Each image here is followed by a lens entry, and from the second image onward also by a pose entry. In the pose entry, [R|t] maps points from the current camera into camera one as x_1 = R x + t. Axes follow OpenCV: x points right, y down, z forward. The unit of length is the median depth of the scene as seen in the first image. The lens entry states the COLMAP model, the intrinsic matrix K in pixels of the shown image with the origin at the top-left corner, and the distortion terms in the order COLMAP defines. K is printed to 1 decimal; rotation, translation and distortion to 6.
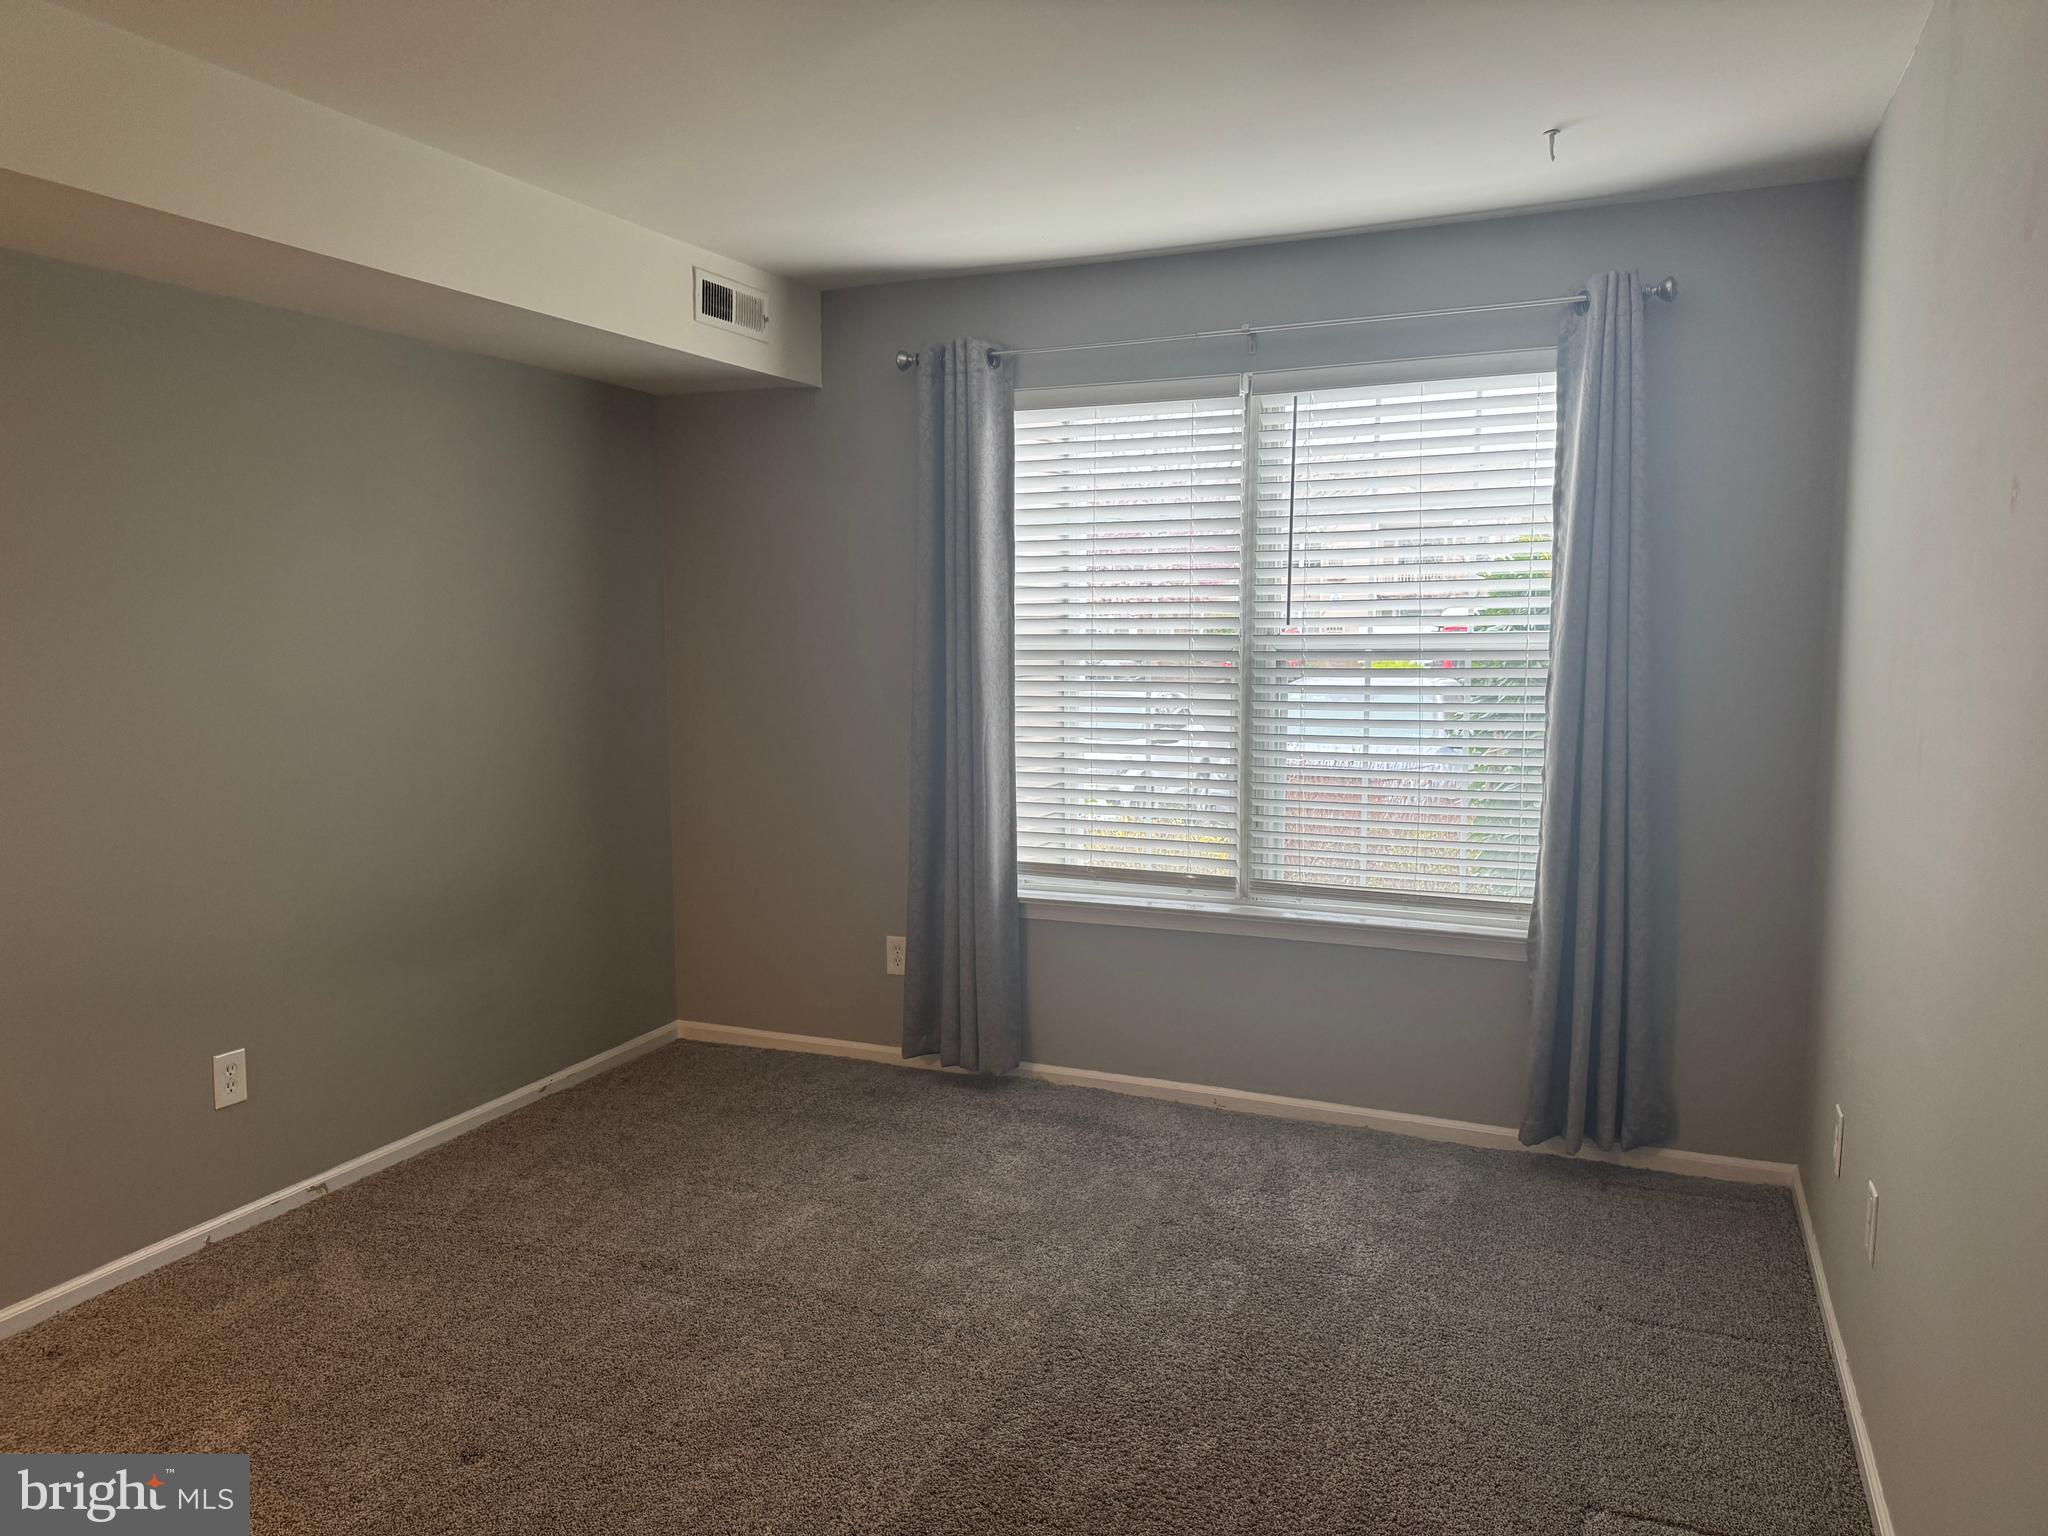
lens RADIAL K [[1422.0, 0, 1020.7], [0, 1422.0, 803.8], [0, 0, 1]] dist [0.148902, -0.315257]
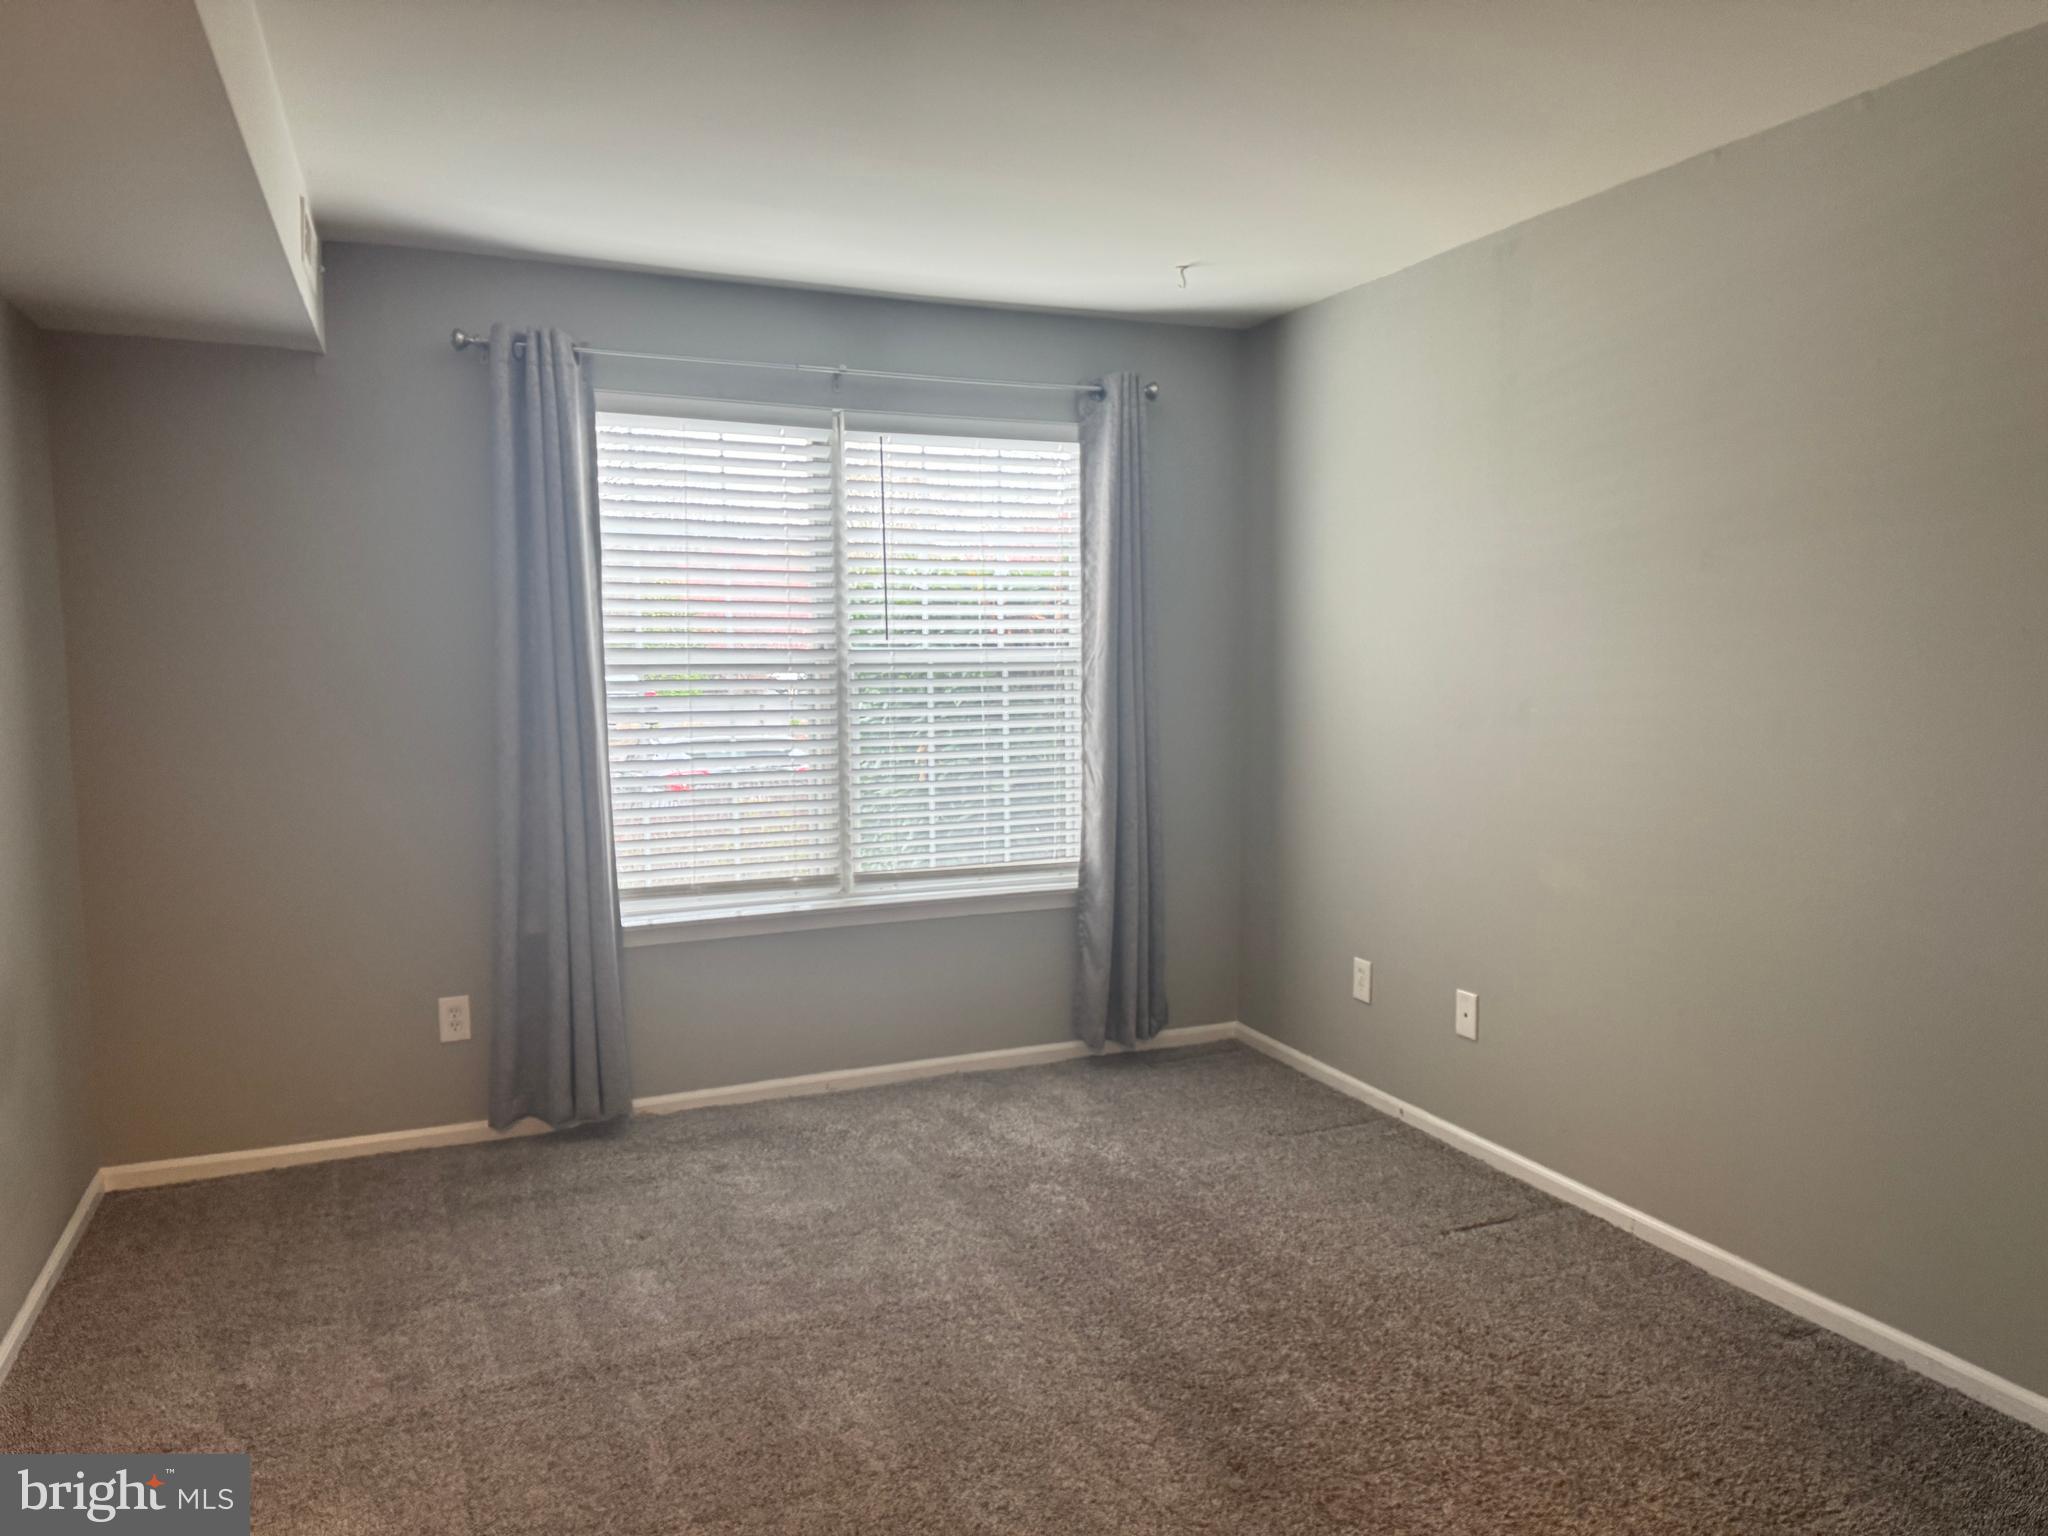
lens RADIAL K [[1440.0, 0, 1024.4], [0, 1440.0, 807.2], [0, 0, 1]] dist [0.171321, -0.296313]
pose [[0.680360, -0.083809, 0.728070, -0.546209], [0.091956, 0.995351, 0.028647, -0.016733], [-0.727086, 0.047460, 0.684904, 0.146688]]
